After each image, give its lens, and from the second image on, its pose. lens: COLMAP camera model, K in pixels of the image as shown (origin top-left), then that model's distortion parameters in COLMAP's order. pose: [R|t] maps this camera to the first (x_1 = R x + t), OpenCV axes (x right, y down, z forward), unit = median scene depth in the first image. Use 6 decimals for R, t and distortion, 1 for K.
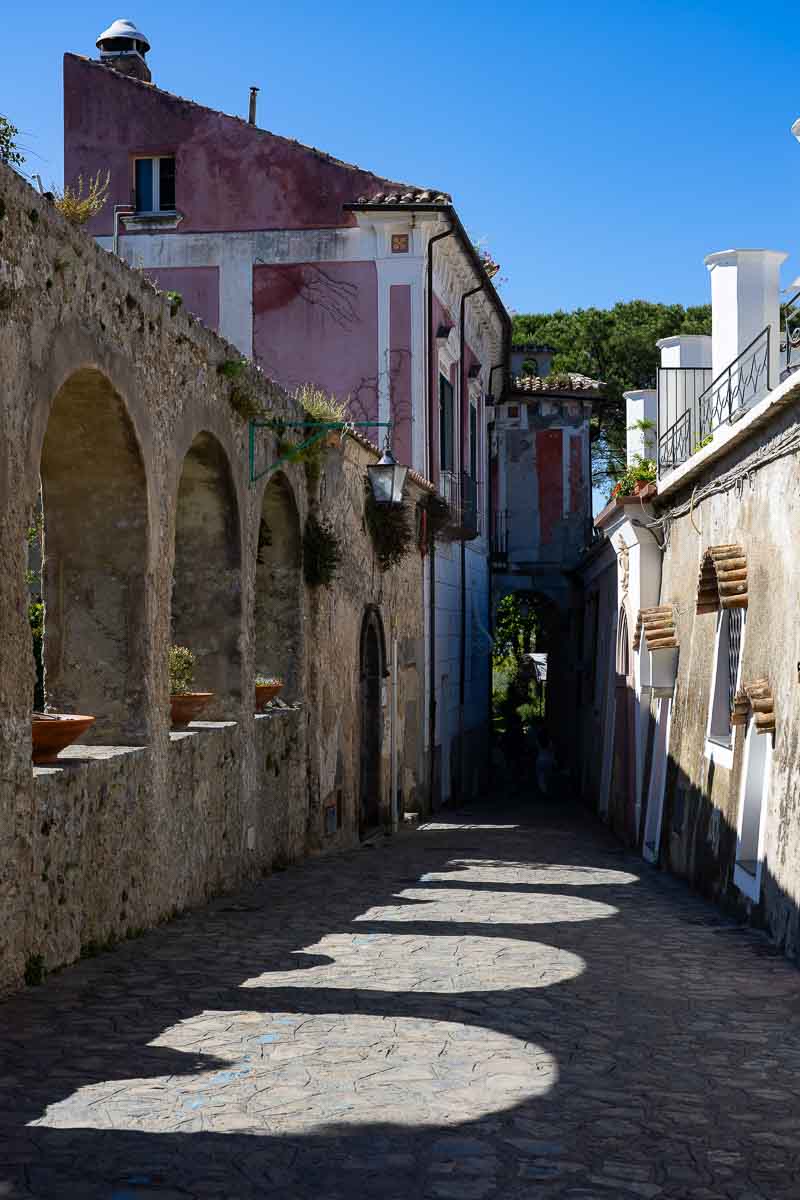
lens RADIAL K [[2318.9, 0, 400.1], [0, 2318.9, 615.7], [0, 0, 1]] dist [0.172128, -0.213960]
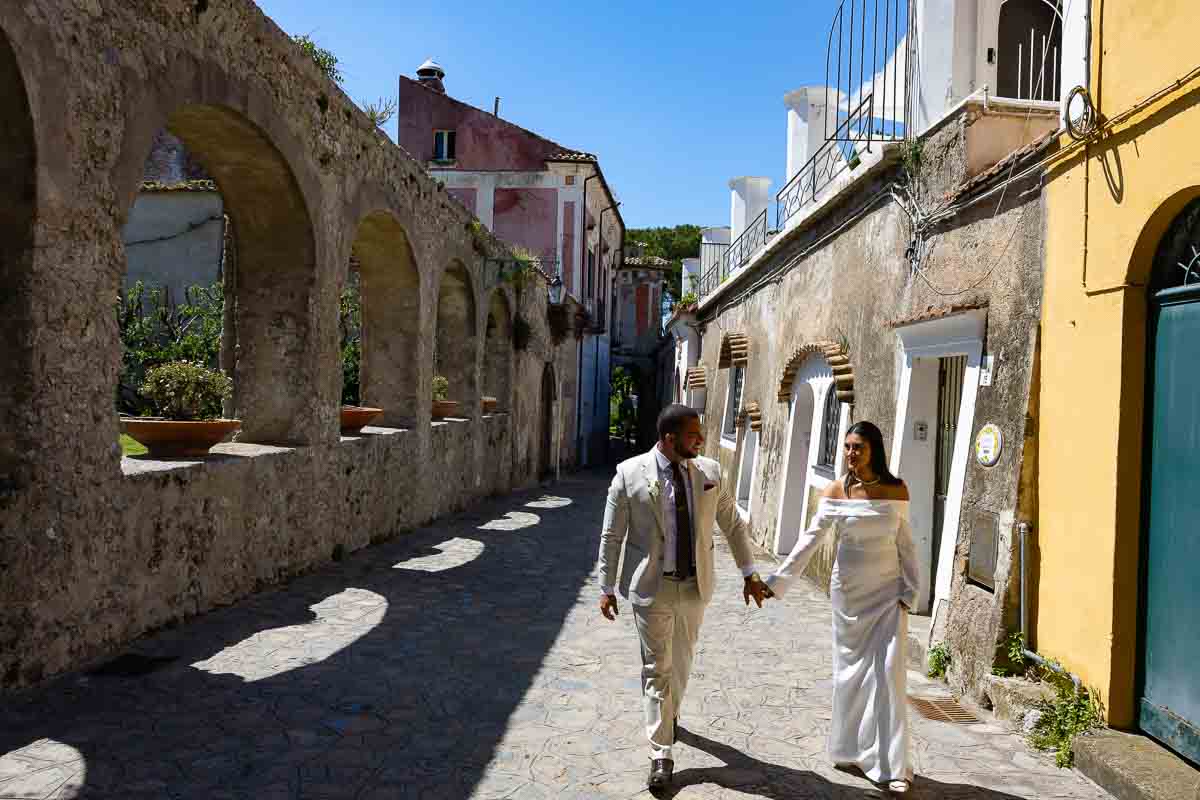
lens RADIAL K [[2318.9, 0, 600.0], [0, 2318.9, 400.0], [0, 0, 1]] dist [0.172128, -0.213960]
pose [[0.998705, 0.029030, 0.041769, -0.048614], [-0.031465, 0.997769, 0.058888, -0.087310], [-0.039966, -0.060126, 0.997390, -0.915834]]
